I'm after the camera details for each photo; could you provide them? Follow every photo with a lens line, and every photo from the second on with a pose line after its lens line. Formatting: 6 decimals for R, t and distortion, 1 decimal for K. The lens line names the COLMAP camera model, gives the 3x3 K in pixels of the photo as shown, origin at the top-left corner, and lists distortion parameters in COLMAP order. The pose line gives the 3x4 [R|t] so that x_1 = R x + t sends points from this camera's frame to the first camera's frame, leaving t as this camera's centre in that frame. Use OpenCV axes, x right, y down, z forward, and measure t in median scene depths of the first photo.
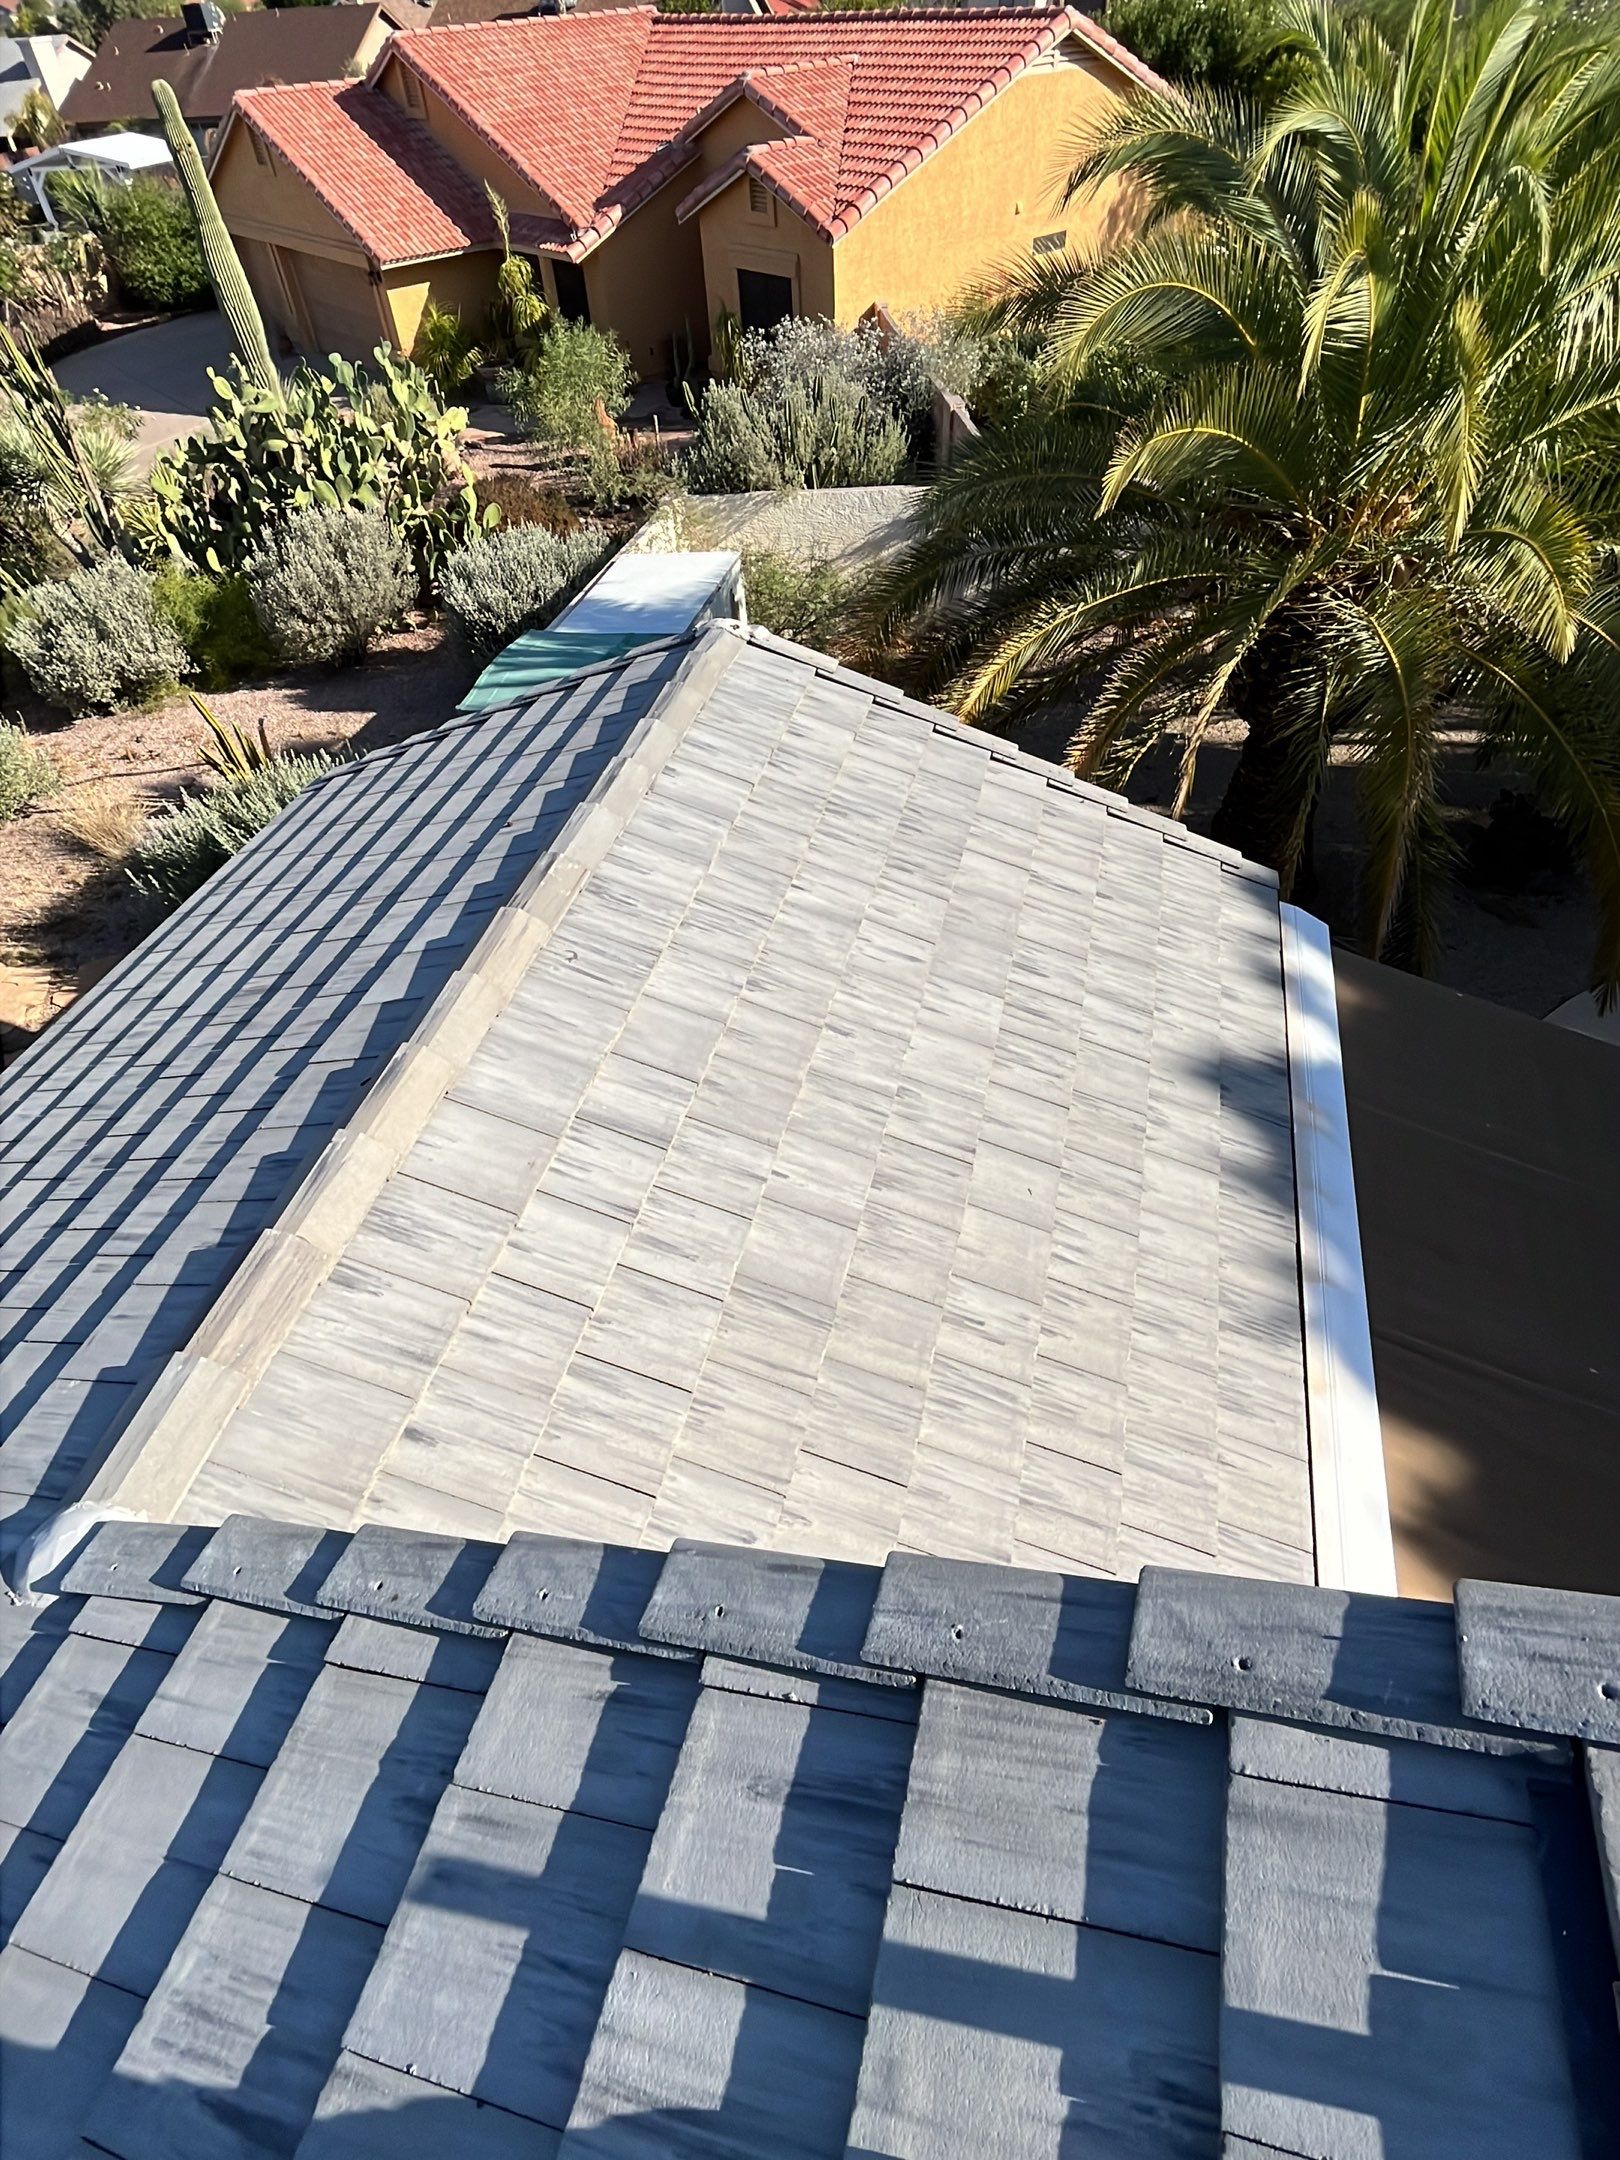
lens RADIAL K [[1140.3, 0, 801.2], [0, 1140.3, 1066.9], [0, 0, 1]] dist [-0.001555, -0.001895]
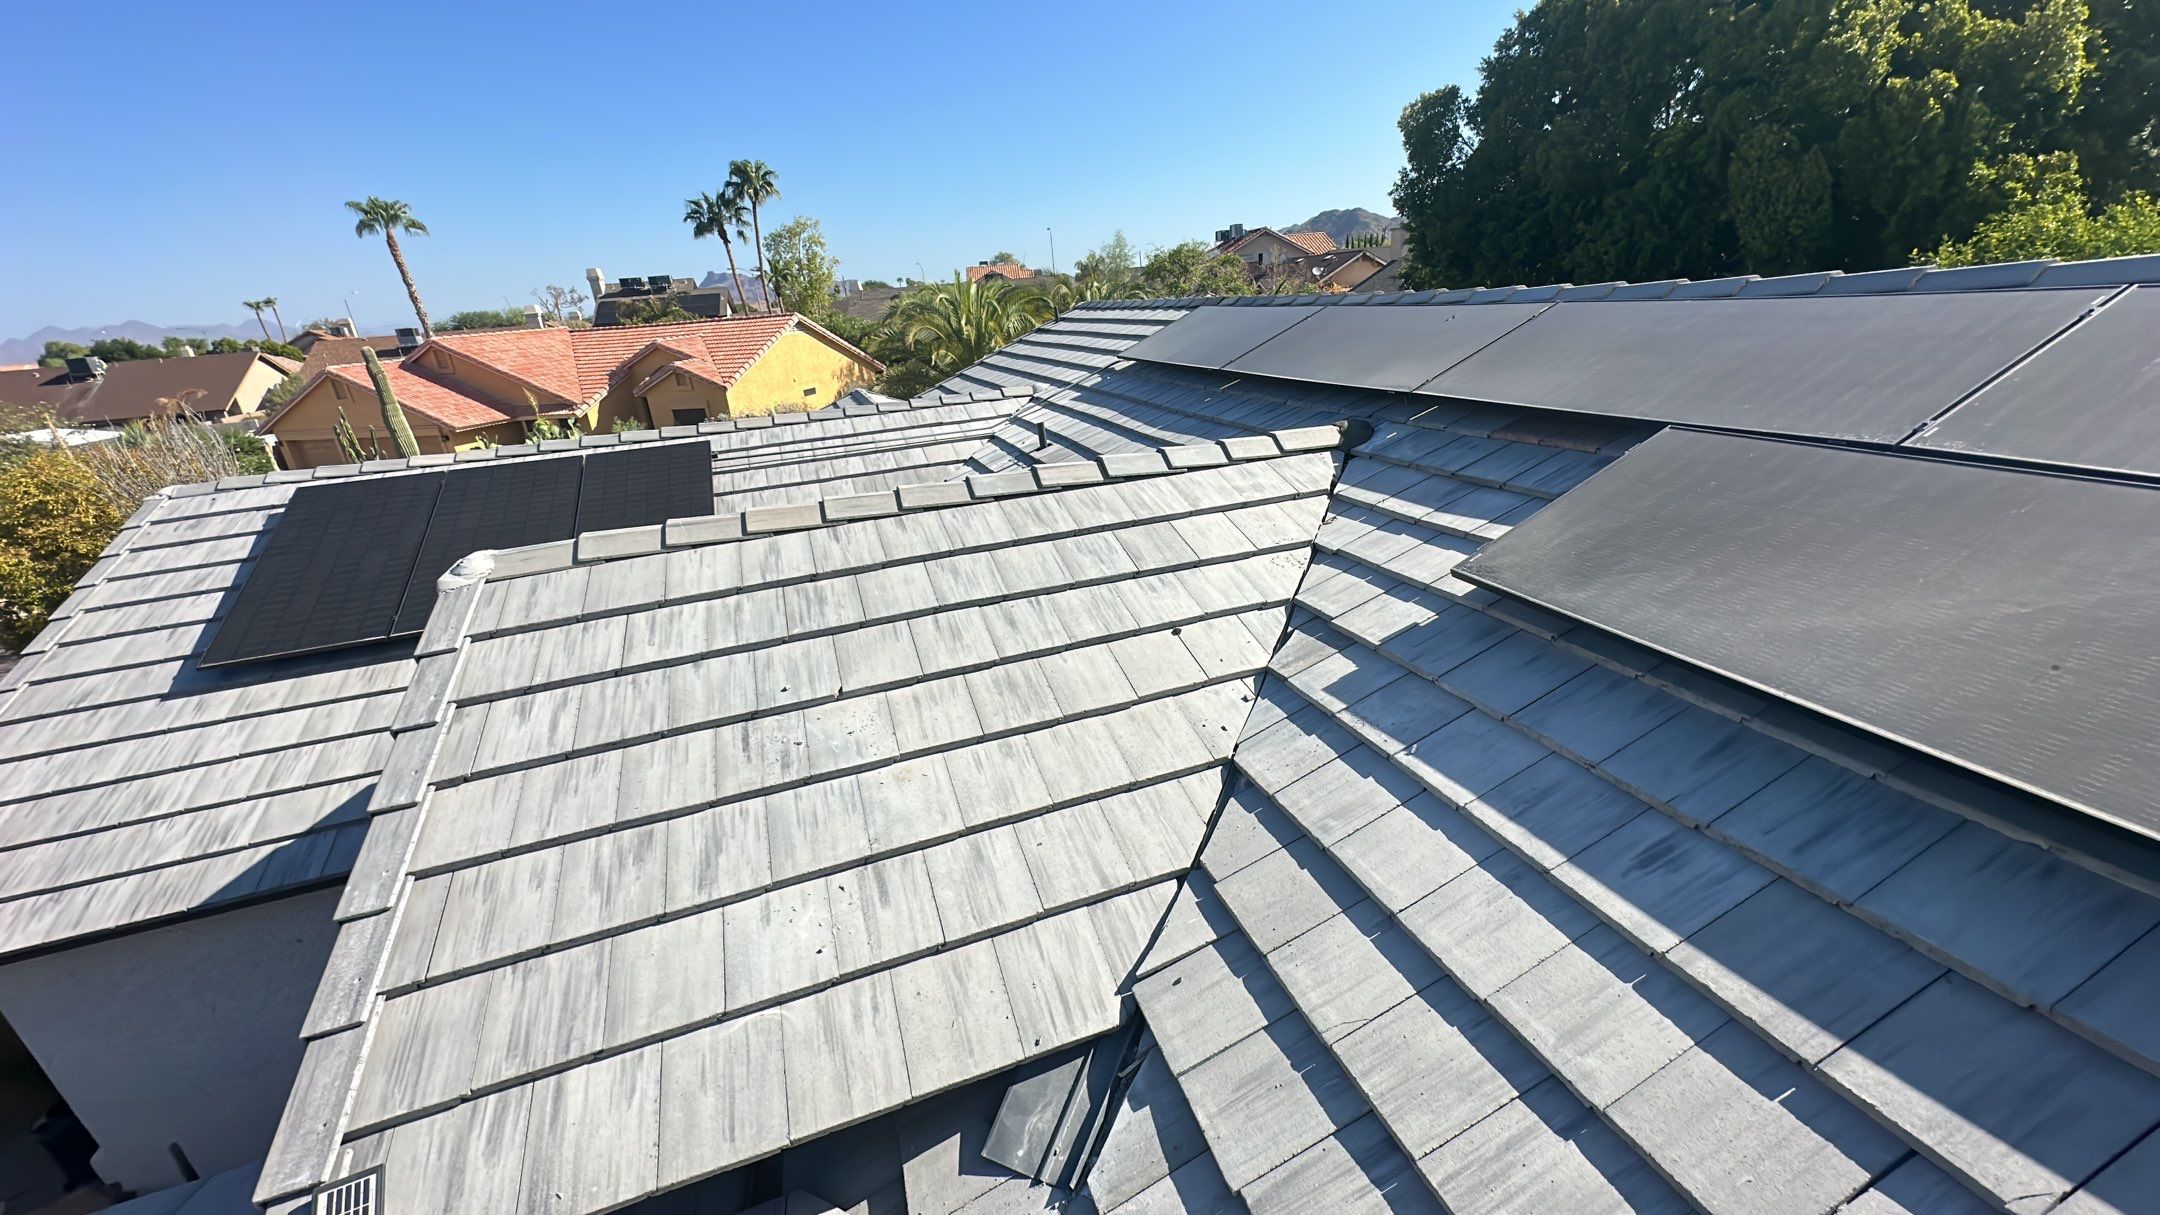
lens RADIAL K [[819.3, 0, 1085.6], [0, 819.3, 608.8], [0, 0, 1]] dist [-0.002931, 0.000525]
pose [[0.821239, -0.214885, 0.528575, -0.629161], [0.420020, 0.854685, -0.305118, 0.860076], [-0.386200, 0.472587, 0.792156, -0.719739]]
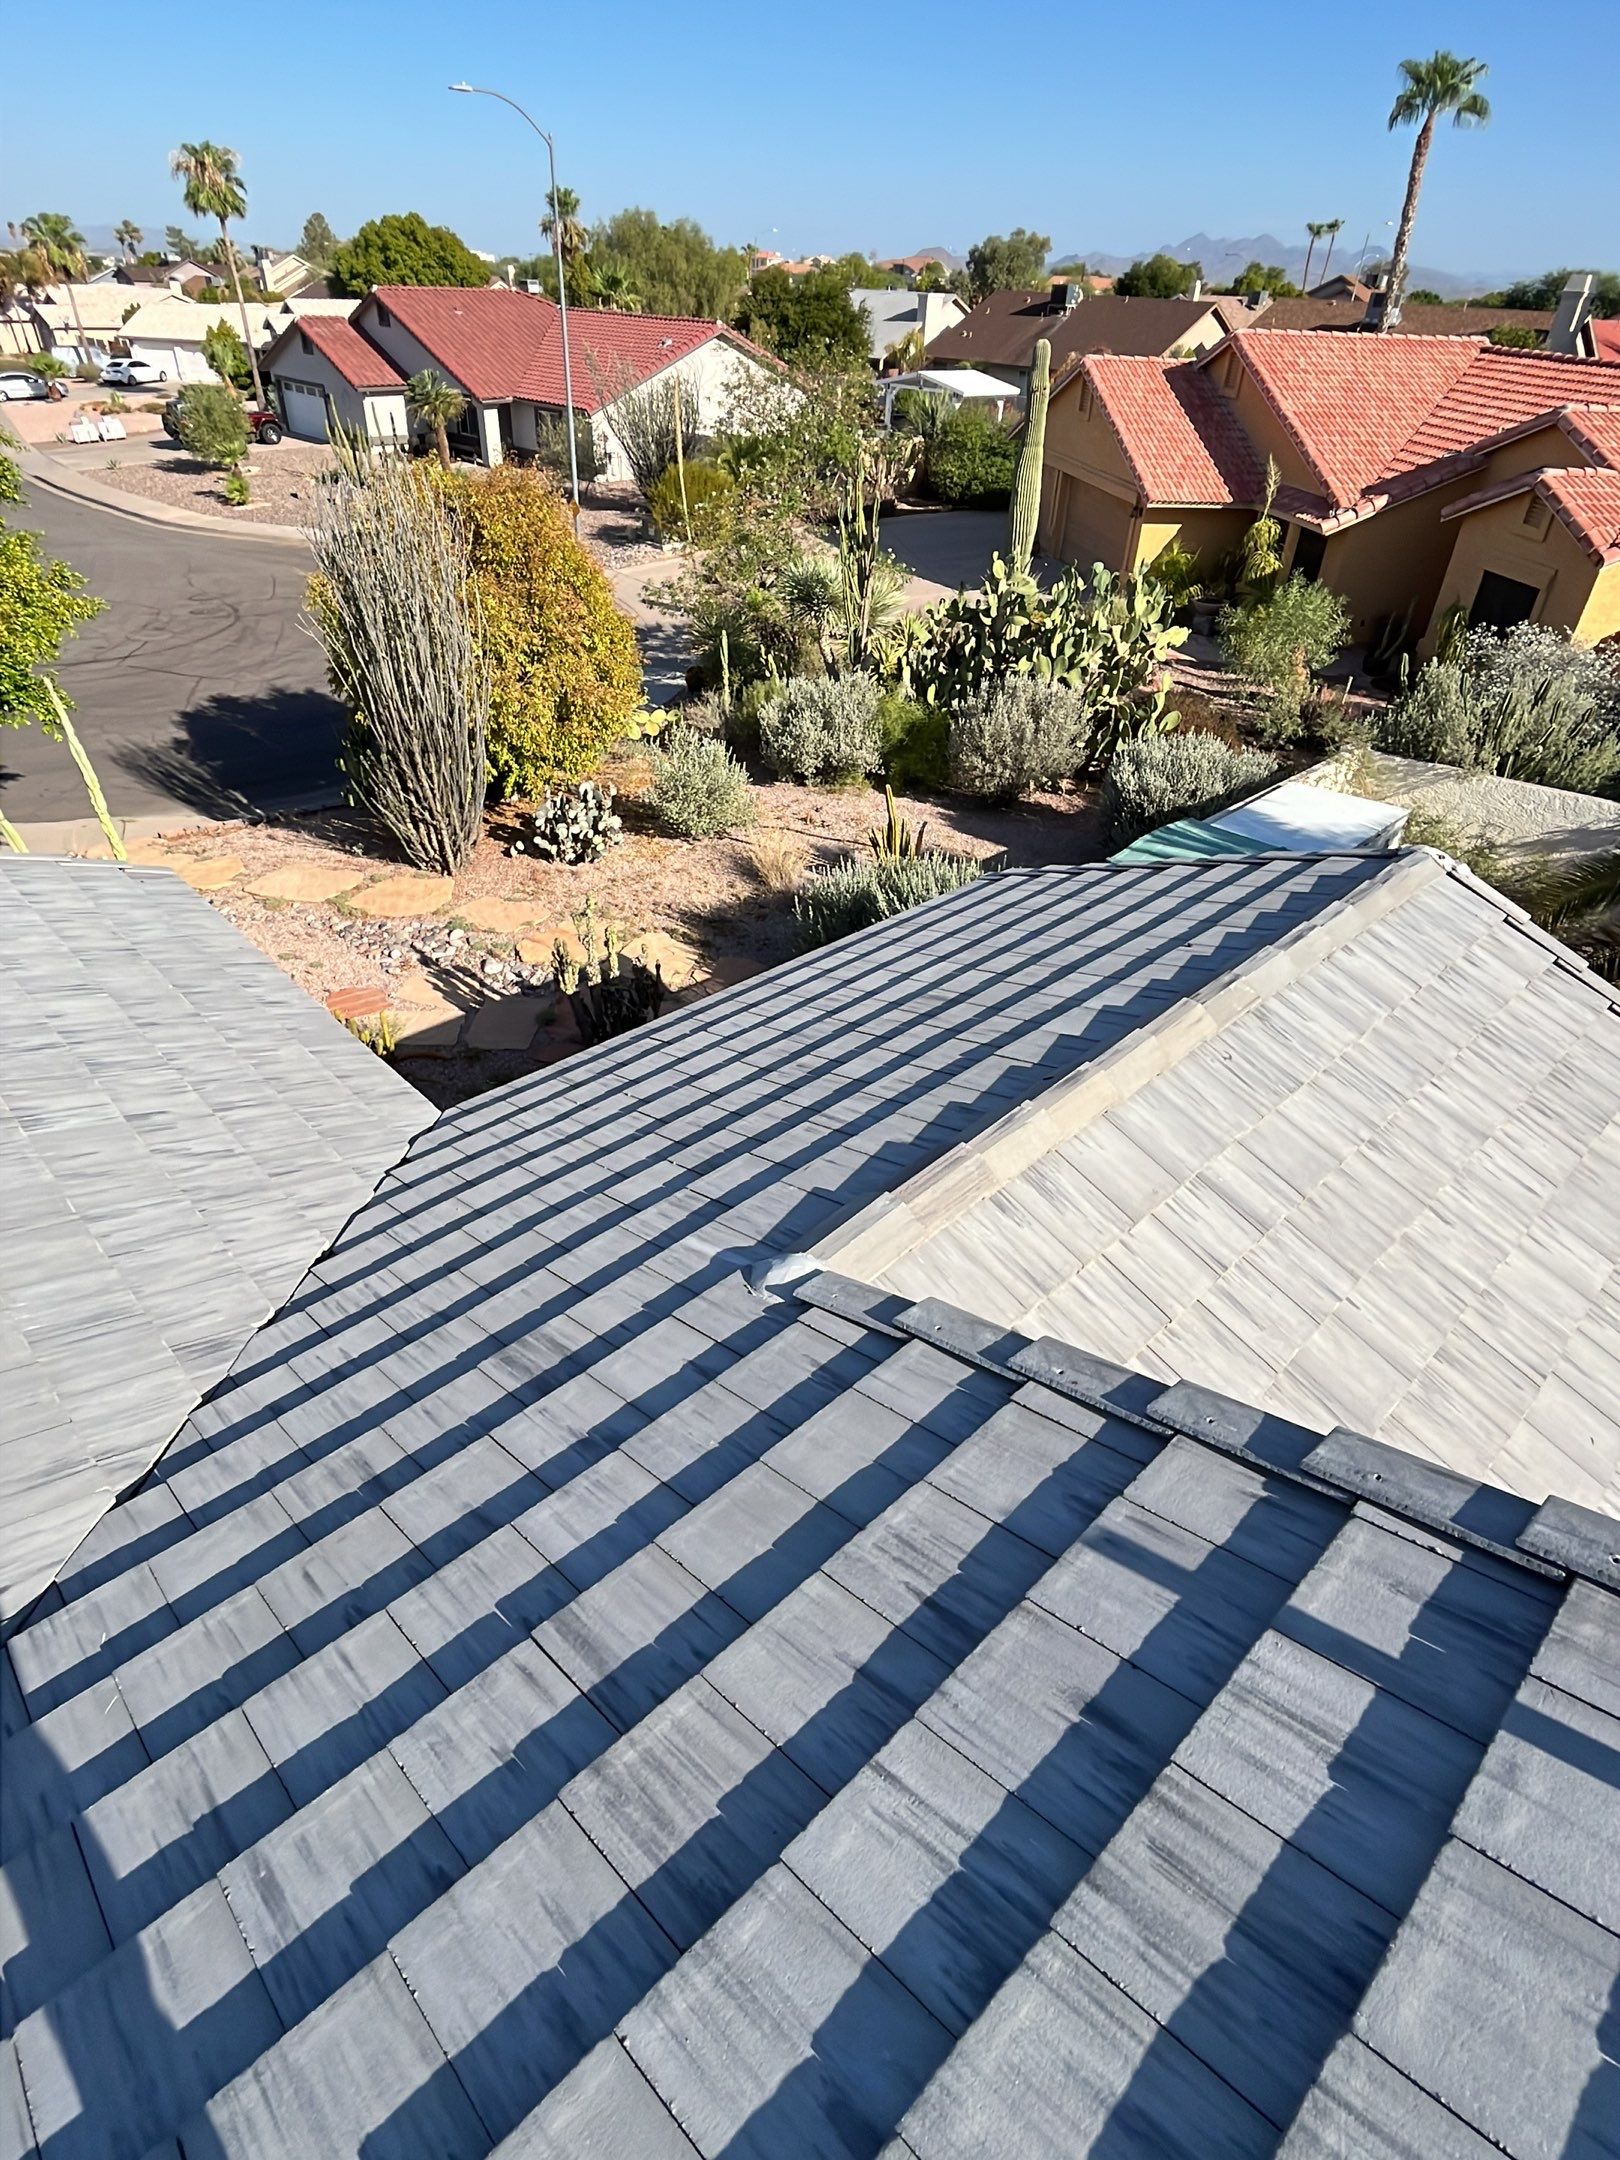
lens RADIAL K [[1140.3, 0, 805.5], [0, 1140.3, 1068.9], [0, 0, 1]] dist [-0.001555, -0.001895]
pose [[0.850256, 0.366792, -0.377529, -0.049270], [-0.421639, 0.903952, -0.071356, 0.069663], [0.315095, 0.219852, 0.923244, -0.077088]]
